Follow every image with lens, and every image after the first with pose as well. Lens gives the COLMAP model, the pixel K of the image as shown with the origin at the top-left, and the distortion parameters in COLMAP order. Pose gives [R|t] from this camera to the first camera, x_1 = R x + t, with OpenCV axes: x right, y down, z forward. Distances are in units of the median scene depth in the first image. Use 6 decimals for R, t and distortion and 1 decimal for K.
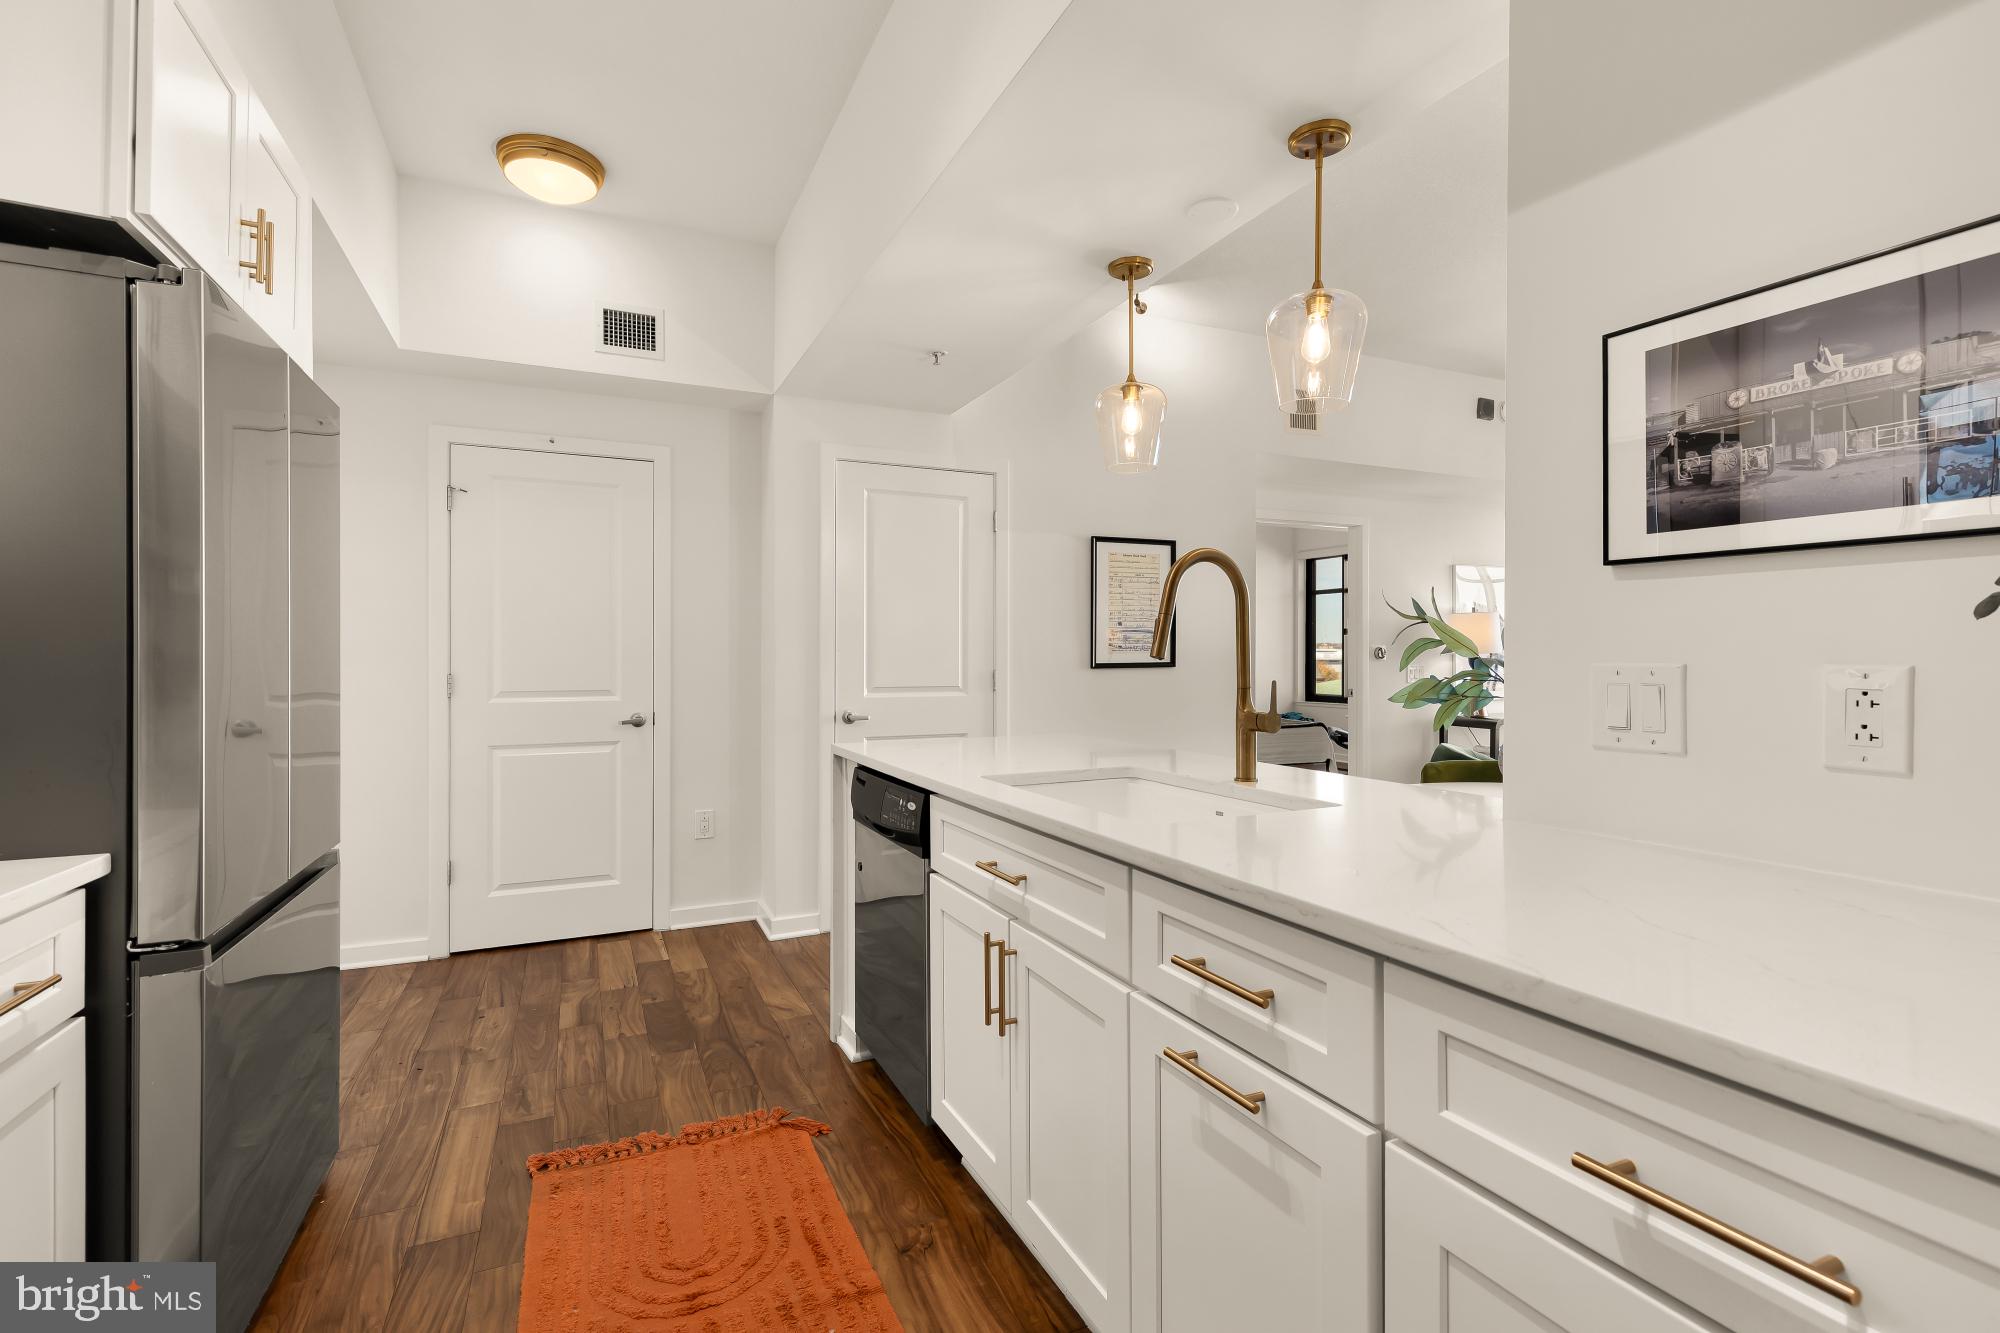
lens RADIAL K [[912.7, 0, 999.8], [0, 912.7, 653.3], [0, 0, 1]] dist [0.012052, -0.002077]
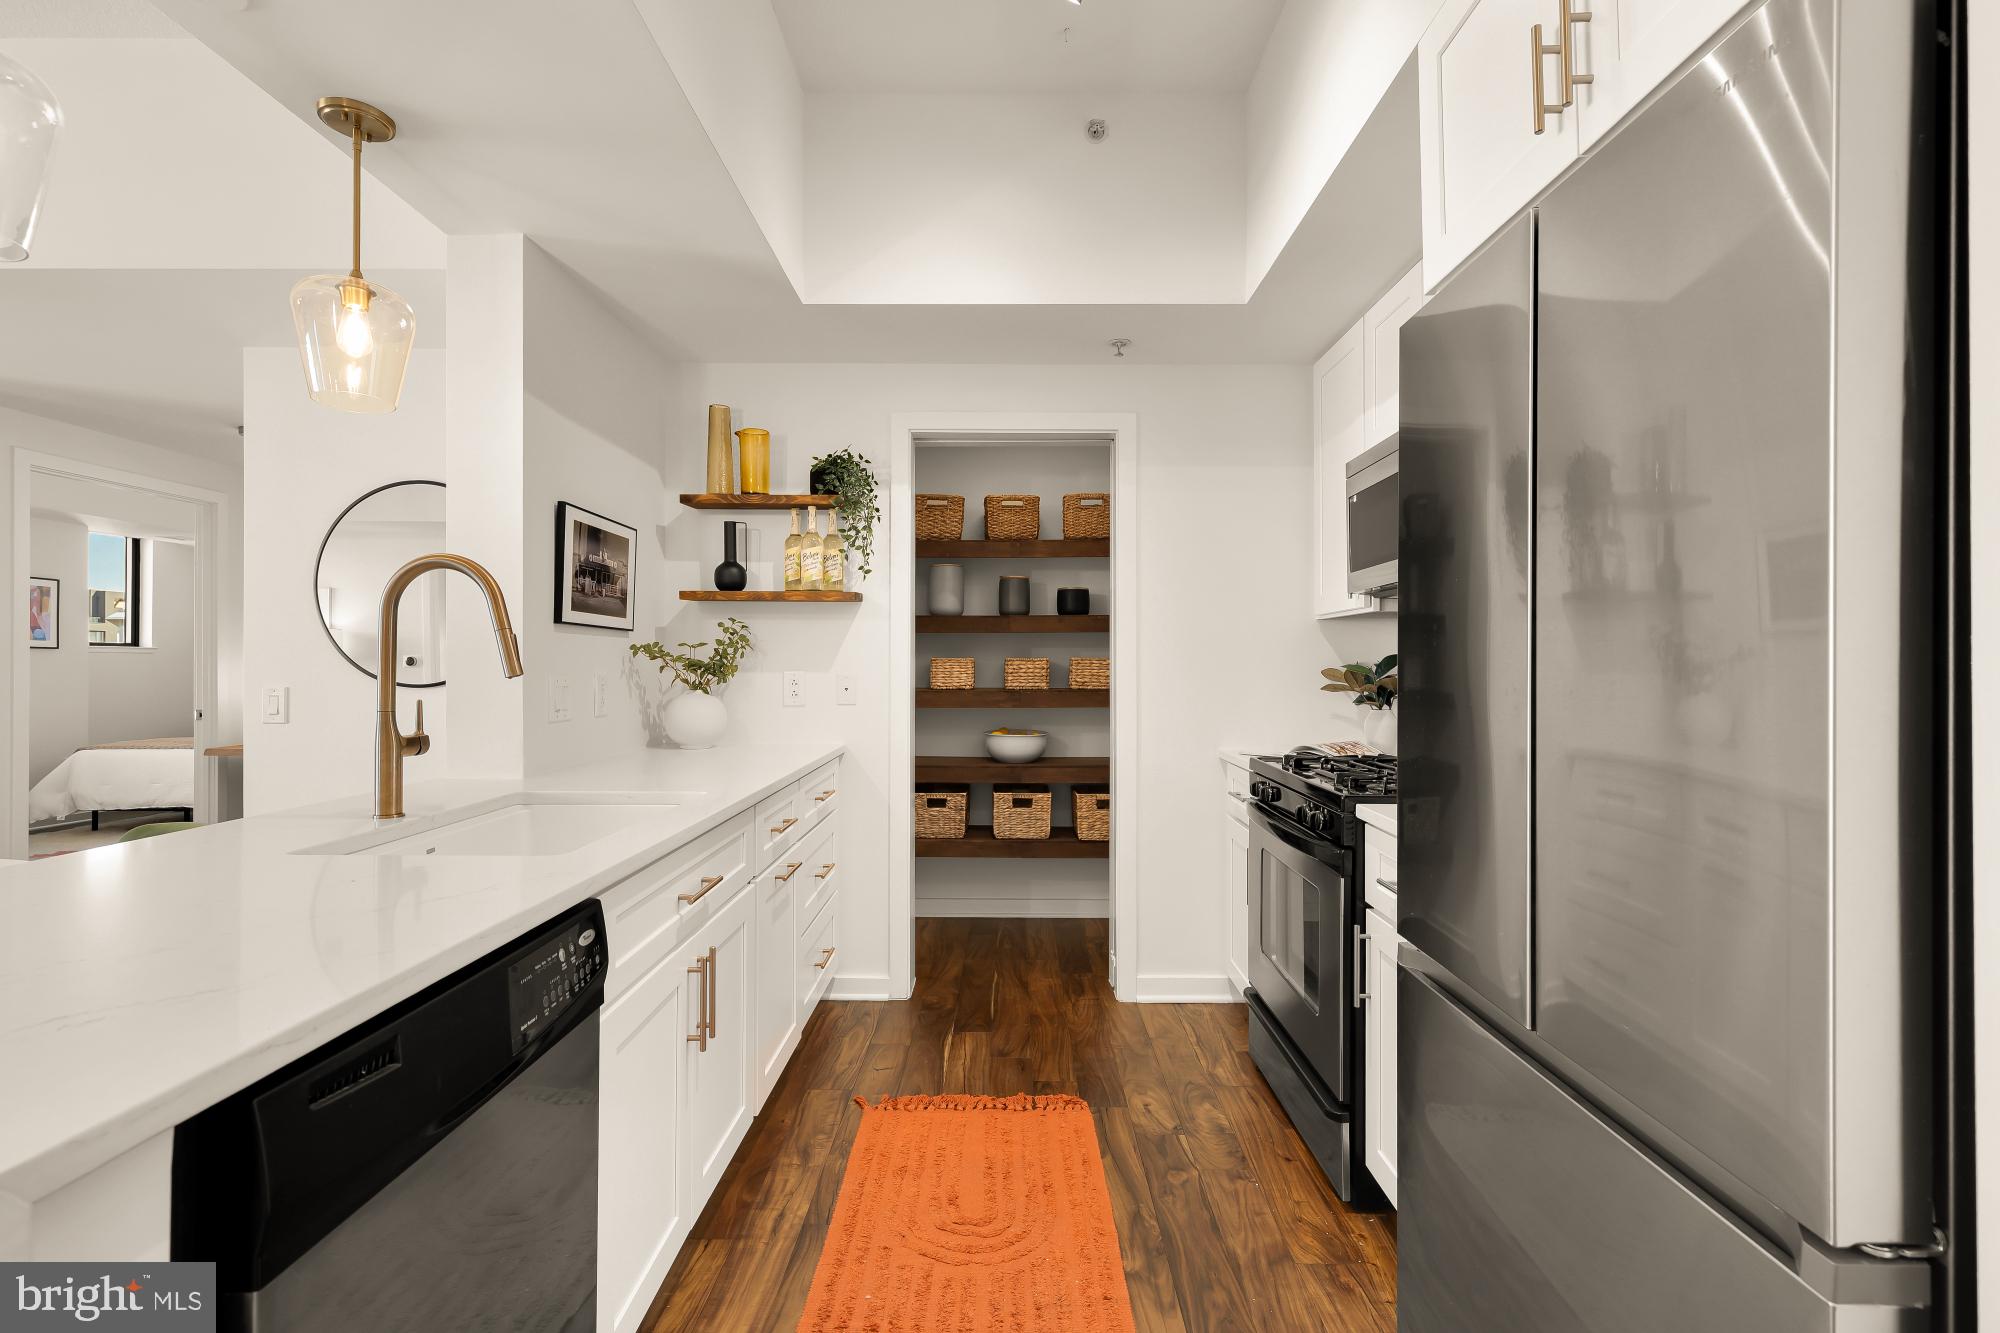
lens RADIAL K [[905.1, 0, 999.4], [0, 905.1, 662.9], [0, 0, 1]] dist [0.003557, 0.000051]
pose [[-0.901836, -0.000846, 0.432077, -0.554834], [-0.002982, 0.999986, -0.004266, -0.006211], [-0.432068, -0.005135, -0.901826, 1.343804]]
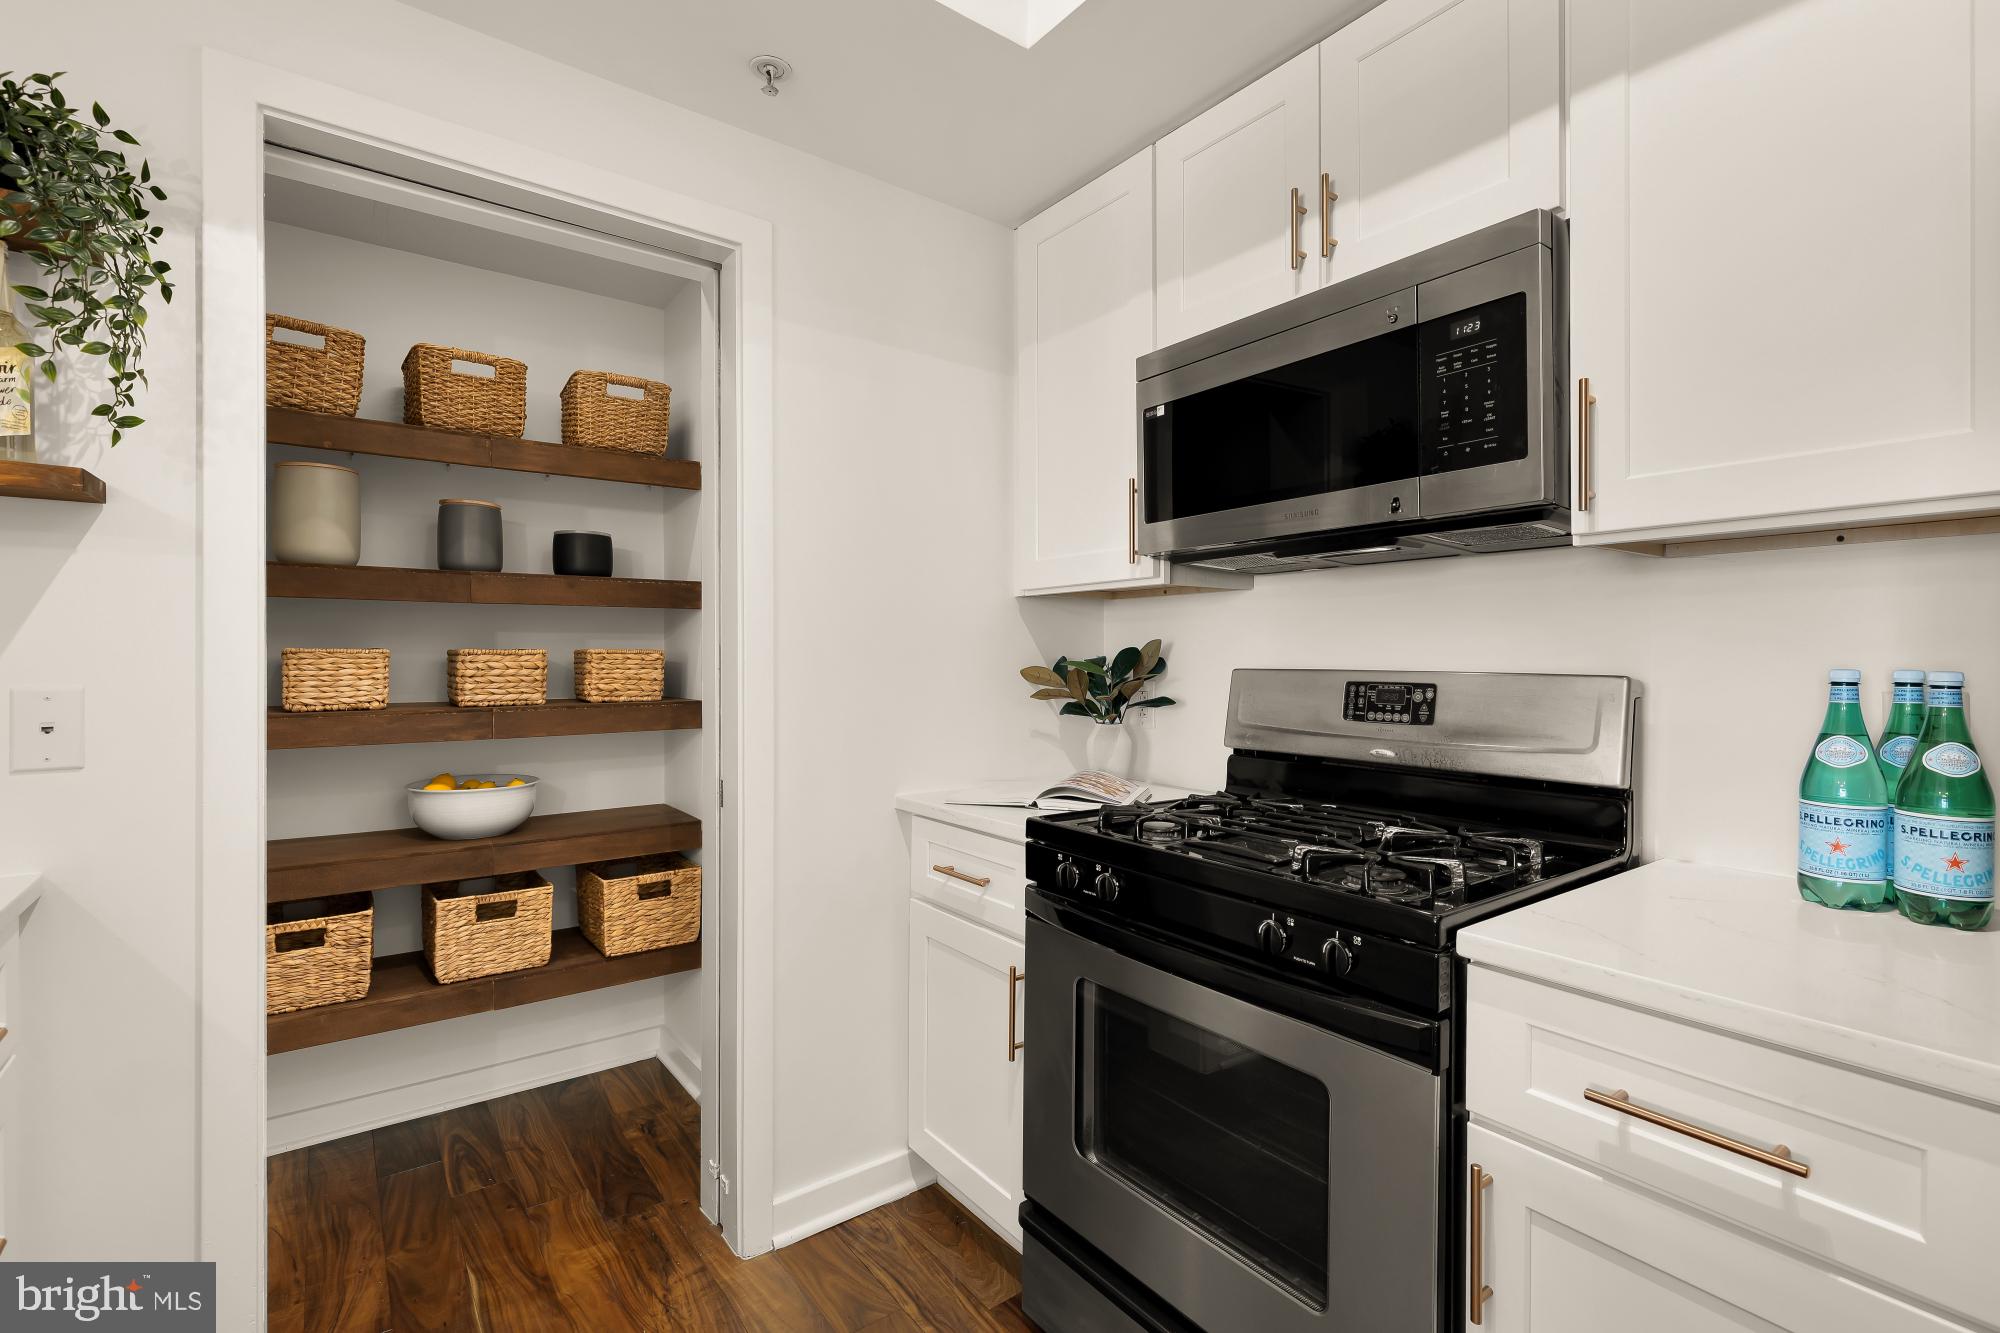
lens RADIAL K [[908.7, 0, 996.6], [0, 908.7, 659.6], [0, 0, 1]] dist [0.003592, -0.000527]
pose [[-0.978600, 0.000003, -0.205770, -0.163023], [0.000014, 1.000000, -0.000051, -0.011976], [0.205770, -0.000053, -0.978600, 0.810360]]
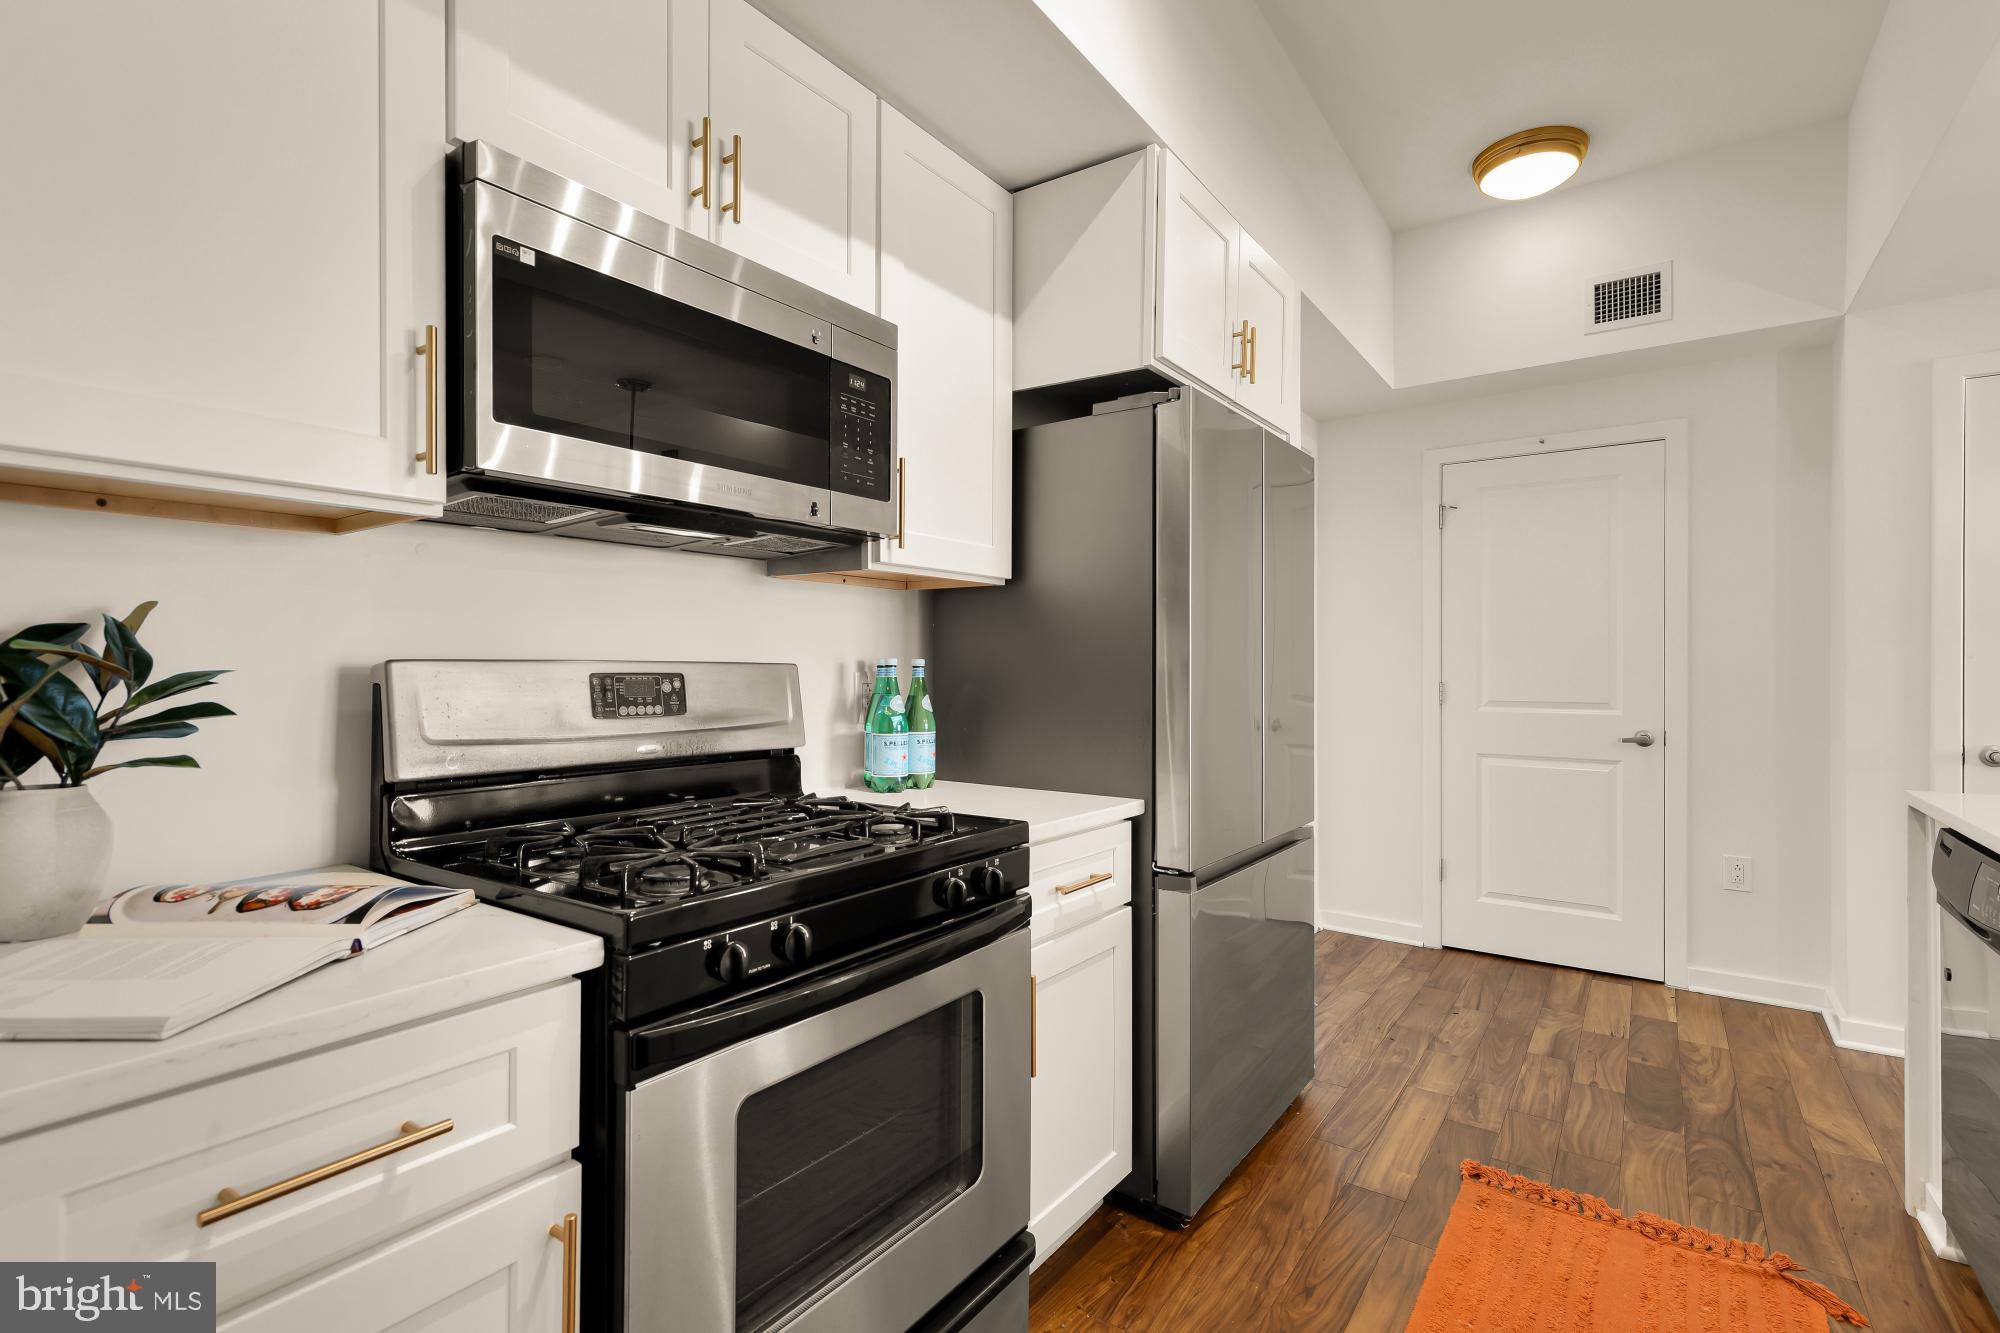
lens RADIAL K [[922.8, 0, 1006.9], [0, 922.8, 658.8], [0, 0, 1]] dist [0.013589, -0.001329]
pose [[0.498260, -0.004957, -0.867014, 0.117657], [0.001865, 0.999987, -0.004645, -0.000696], [0.867026, 0.000698, 0.498263, 0.045953]]
